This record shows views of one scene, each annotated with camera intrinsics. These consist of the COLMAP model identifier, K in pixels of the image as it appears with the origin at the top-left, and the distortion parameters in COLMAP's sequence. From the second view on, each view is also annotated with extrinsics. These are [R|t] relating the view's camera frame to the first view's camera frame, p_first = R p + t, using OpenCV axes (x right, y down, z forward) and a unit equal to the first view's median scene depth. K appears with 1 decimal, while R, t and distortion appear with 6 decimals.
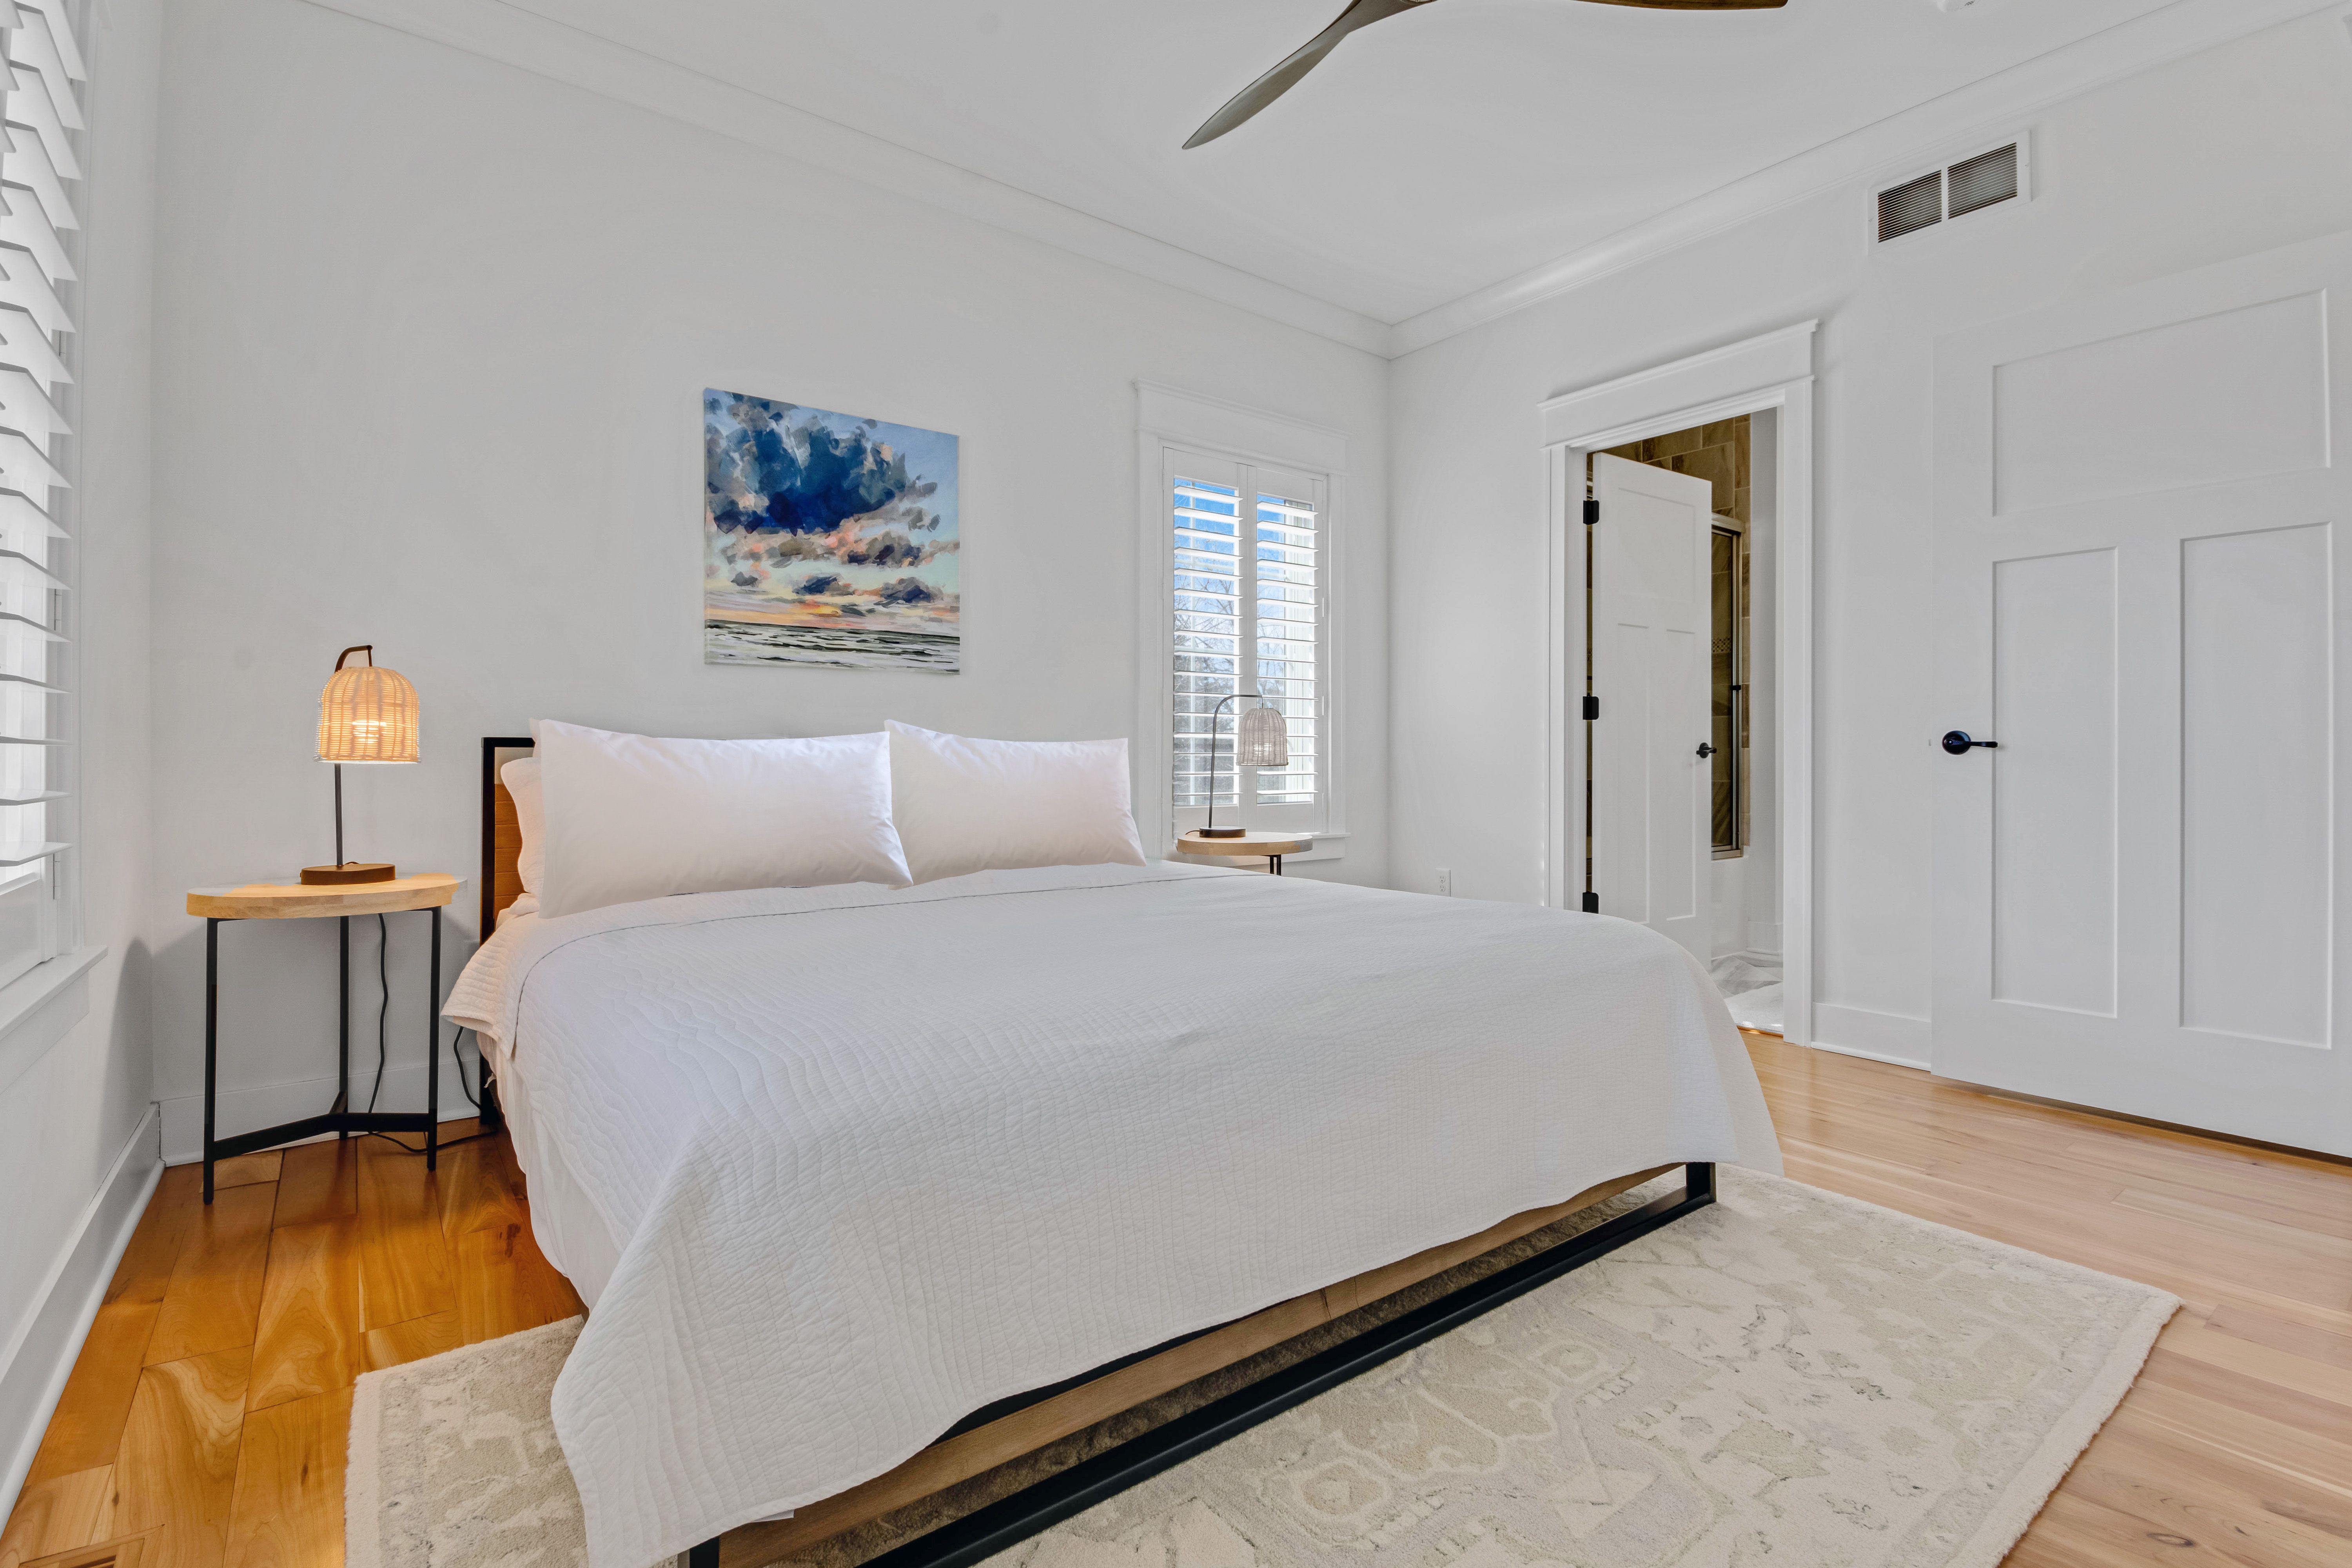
lens RADIAL K [[1073.7, 0, 1170.6], [0, 1073.7, 745.9], [0, 0, 1]] dist [-0.001038, 0.000041]
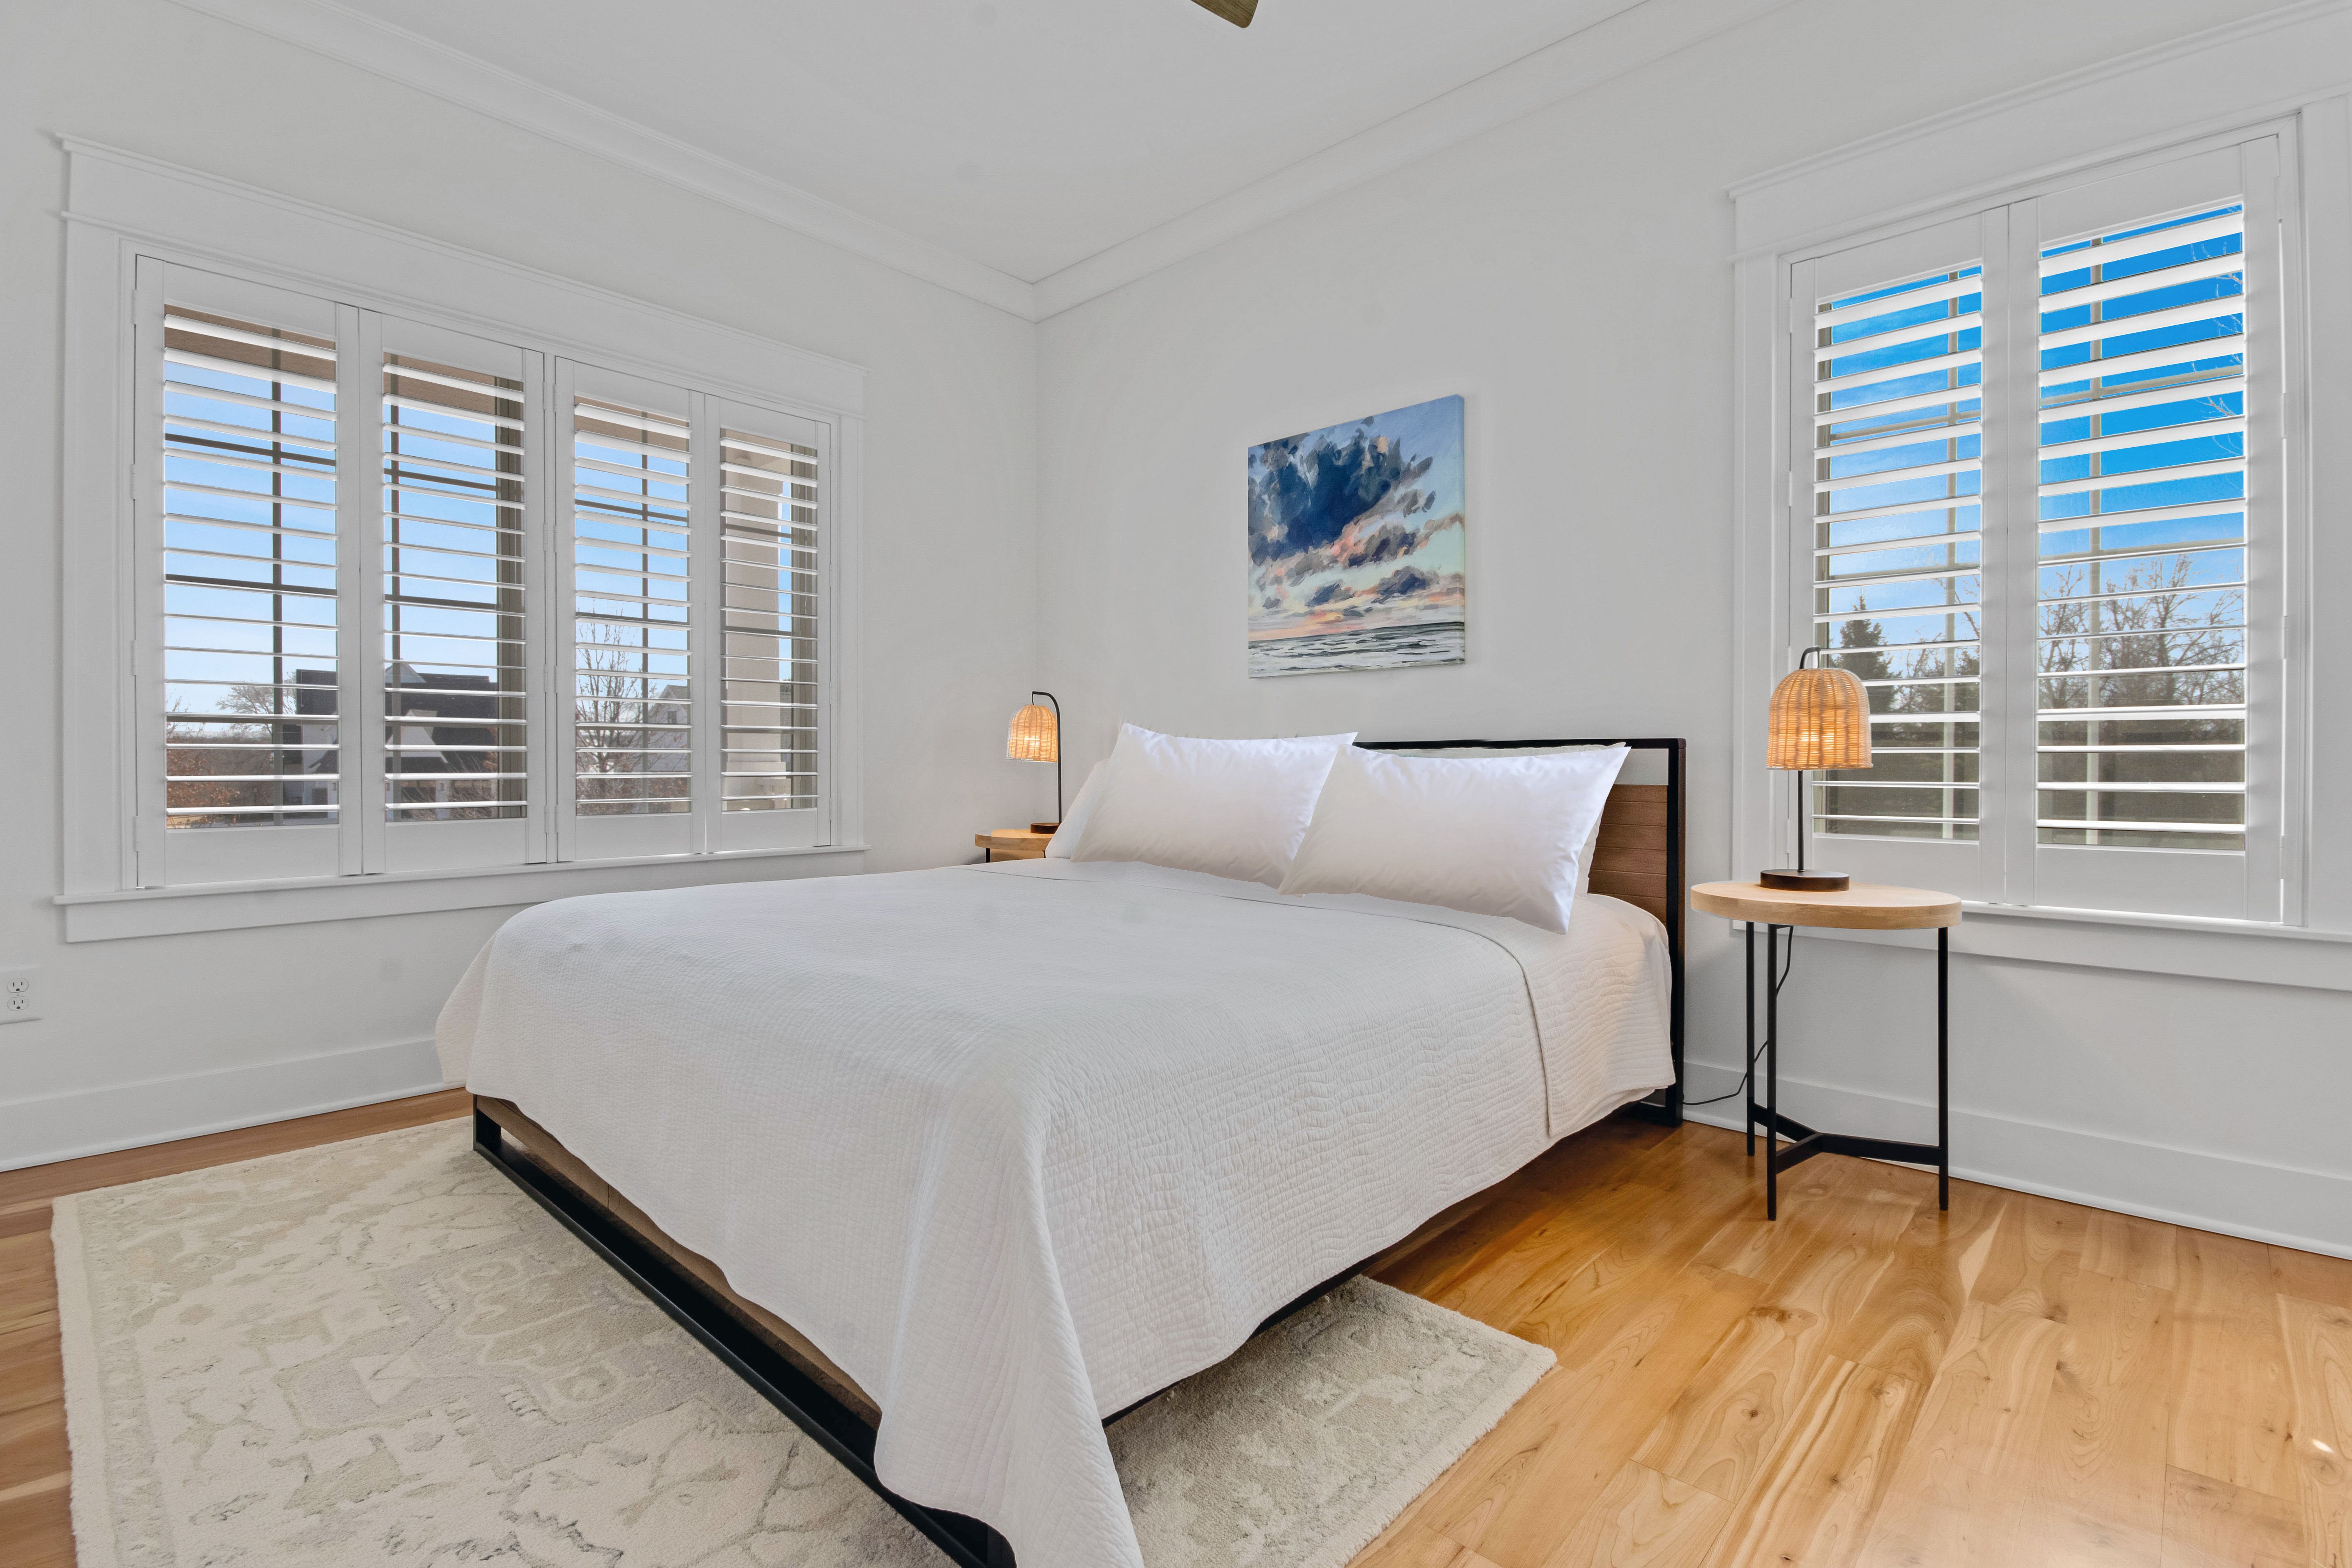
lens RADIAL K [[1100.8, 0, 1175.3], [0, 1100.8, 744.6], [0, 0, 1]] dist [0.028630, -0.025223]
pose [[0.168802, -0.019708, -0.985453, 0.704154], [-0.000085, 0.999800, -0.020010, 0.019240], [0.985650, 0.003461, 0.168767, 0.666028]]
